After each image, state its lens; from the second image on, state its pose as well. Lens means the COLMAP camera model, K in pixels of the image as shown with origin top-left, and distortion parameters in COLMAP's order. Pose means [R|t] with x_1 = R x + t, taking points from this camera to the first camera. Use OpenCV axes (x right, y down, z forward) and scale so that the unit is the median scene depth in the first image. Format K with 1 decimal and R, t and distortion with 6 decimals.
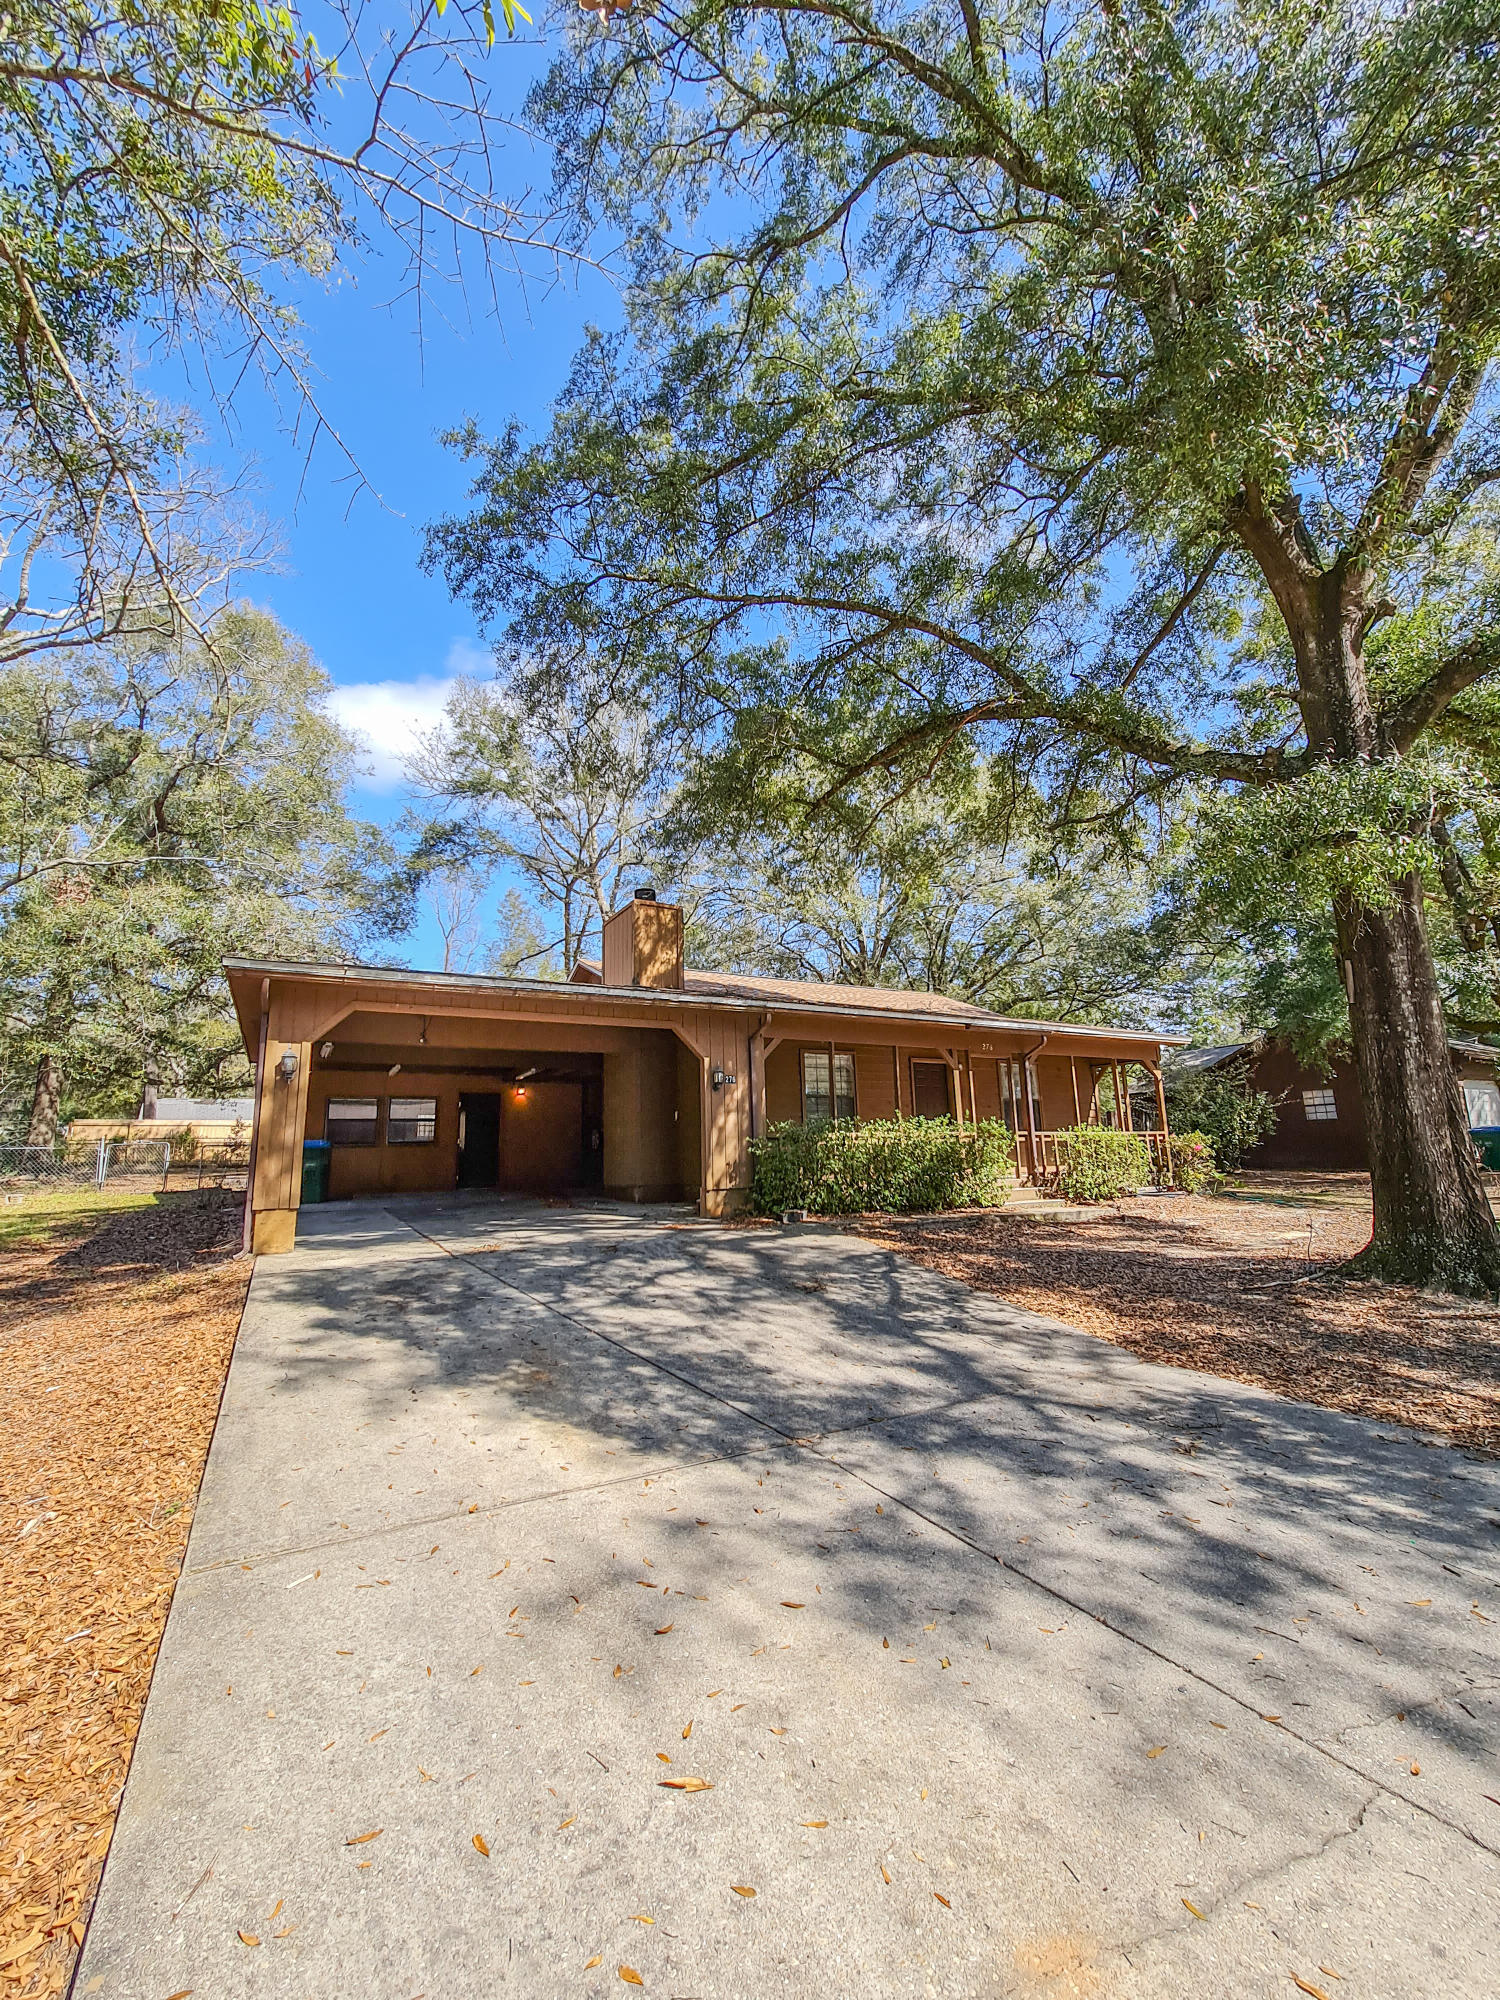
lens RADIAL K [[810.4, 0, 753.2], [0, 810.4, 1012.7], [0, 0, 1]] dist [-0.000534, 0.000177]
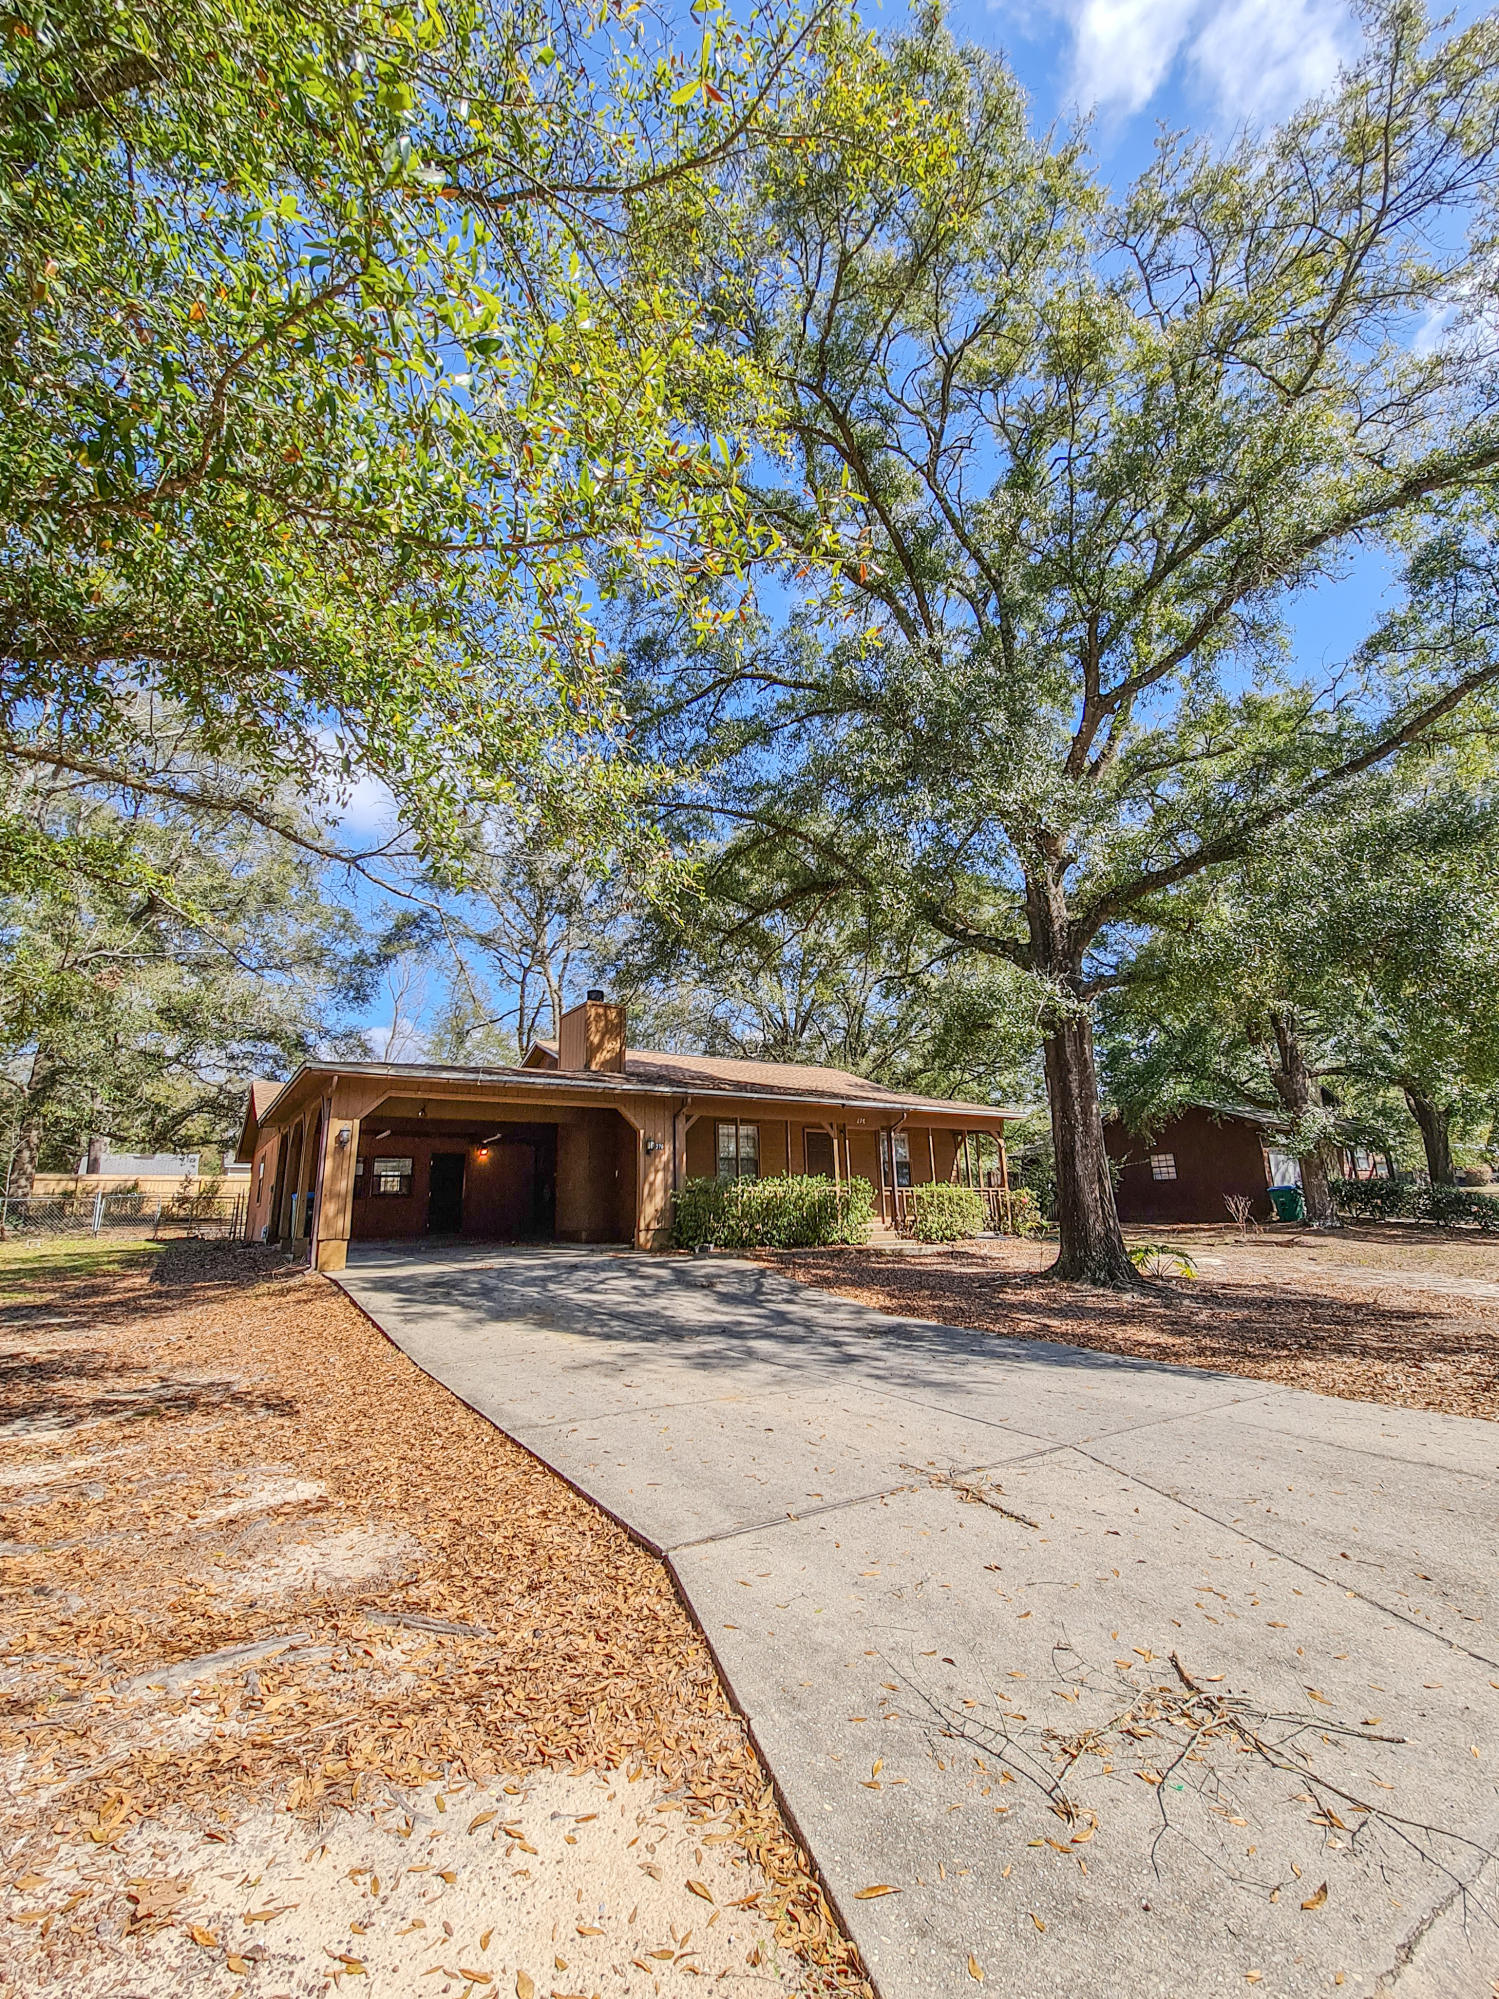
lens RADIAL K [[810.0, 0, 752.7], [0, 810.0, 1012.2], [0, 0, 1]] dist [-0.000534, 0.000177]
pose [[0.996892, 0.020451, 0.076084, 0.017082], [-0.015047, 0.997367, -0.070936, -0.041501], [-0.077335, 0.069570, 0.994575, -0.322044]]
